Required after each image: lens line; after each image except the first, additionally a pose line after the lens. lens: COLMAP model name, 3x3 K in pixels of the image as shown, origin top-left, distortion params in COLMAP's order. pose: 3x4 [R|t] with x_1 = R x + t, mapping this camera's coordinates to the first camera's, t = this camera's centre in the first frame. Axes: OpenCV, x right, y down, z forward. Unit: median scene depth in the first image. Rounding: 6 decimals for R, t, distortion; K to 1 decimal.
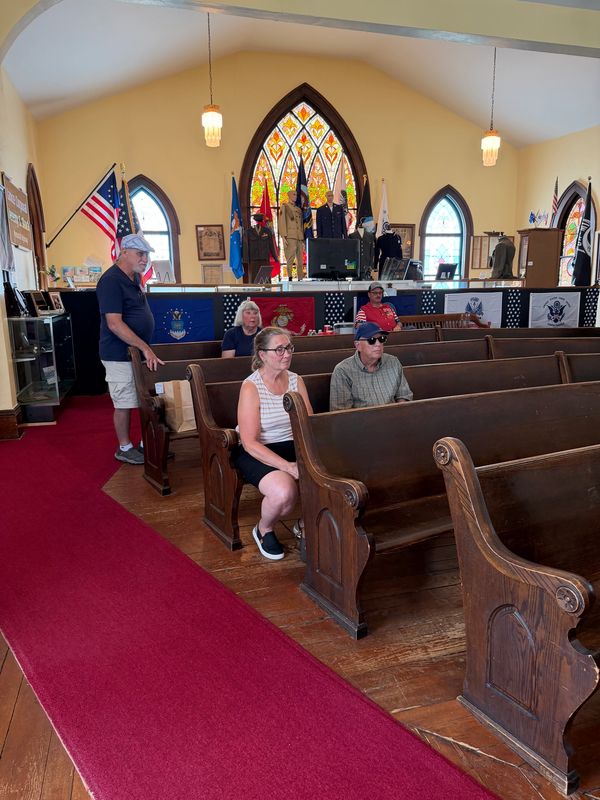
lens RADIAL K [[563.9, 0, 300.0], [0, 563.9, 400.0], [0, 0, 1]] dist [0.038540, -0.042592]
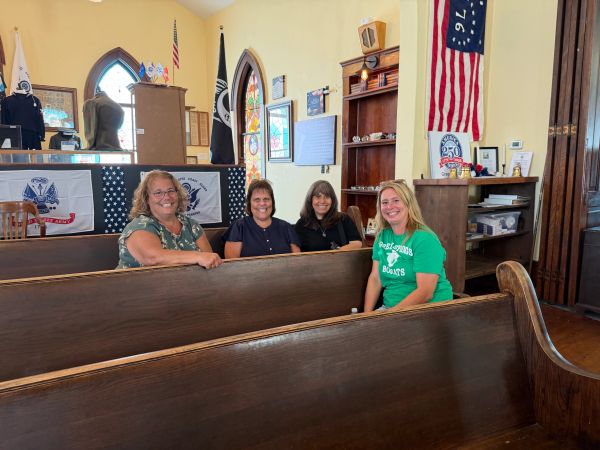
lens RADIAL K [[427.0, 0, 297.6], [0, 427.0, 232.3], [0, 0, 1]] dist [0.025406, -0.042351]
pose [[0.950642, -0.031602, 0.308677, 0.419060], [0.047648, 0.997869, -0.044580, -0.077581], [-0.306610, 0.057087, 0.950122, 0.423676]]
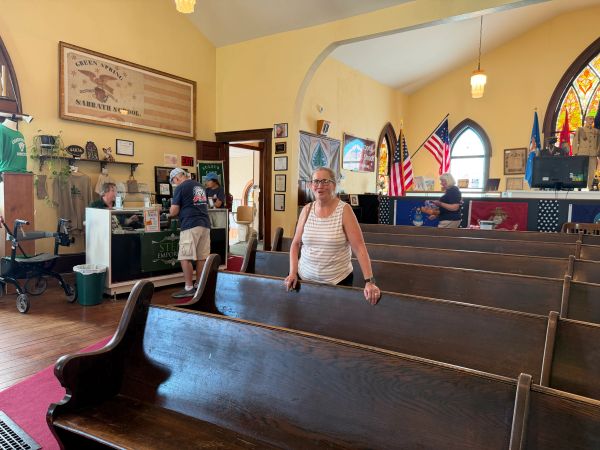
lens RADIAL K [[427.0, 0, 297.6], [0, 427.0, 232.3], [0, 0, 1]] dist [0.025406, -0.042351]
pose [[0.604830, 0.093030, -0.790902, 0.411070], [-0.182377, 0.982939, -0.023852, -0.004342], [0.775190, 0.158669, 0.611478, 0.041427]]
